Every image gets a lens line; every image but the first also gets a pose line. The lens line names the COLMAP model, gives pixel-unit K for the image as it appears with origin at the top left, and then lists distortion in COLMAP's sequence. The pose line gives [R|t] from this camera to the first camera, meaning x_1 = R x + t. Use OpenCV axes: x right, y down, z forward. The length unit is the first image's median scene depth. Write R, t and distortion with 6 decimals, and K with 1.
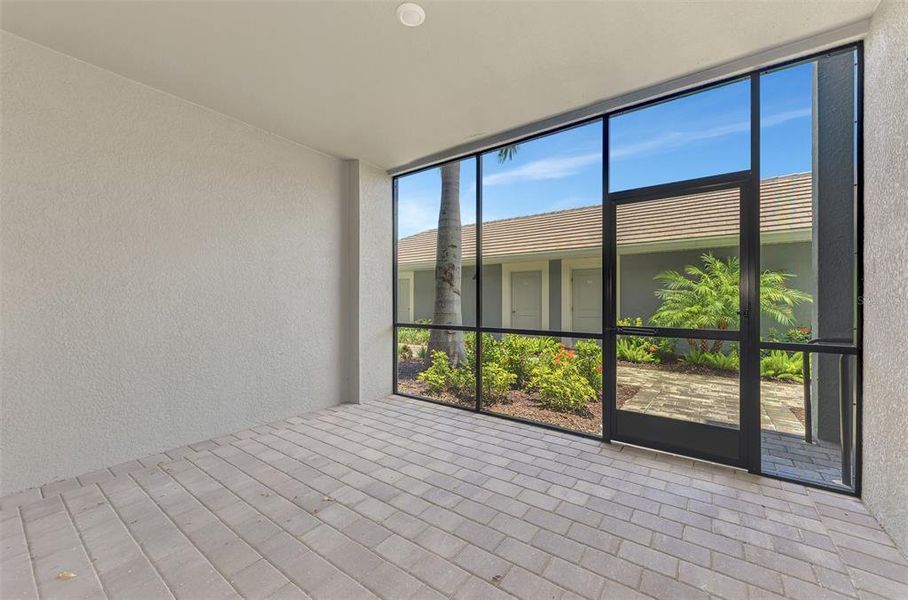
lens RADIAL K [[353.3, 0, 454.0], [0, 353.3, 300.0], [0, 0, 1]] dist [-0.000488, -0.000049]
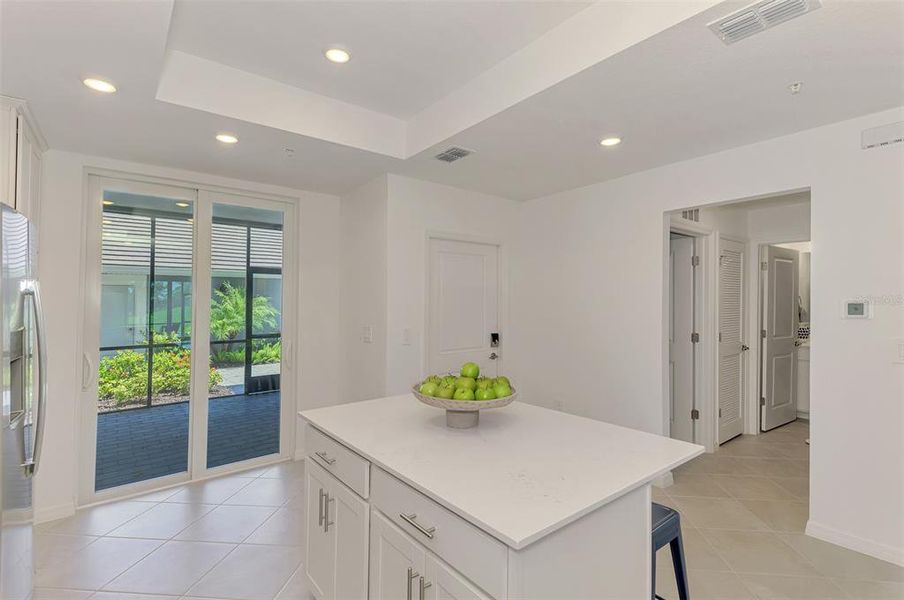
lens RADIAL K [[422.5, 0, 444.6], [0, 422.5, 303.3], [0, 0, 1]] dist [0.000041, -0.000339]
pose [[0.277987, -0.001194, 0.960584, -1.046015], [0.002340, 0.999997, 0.000566, -0.068552], [-0.960582, 0.002091, 0.277989, -0.476362]]
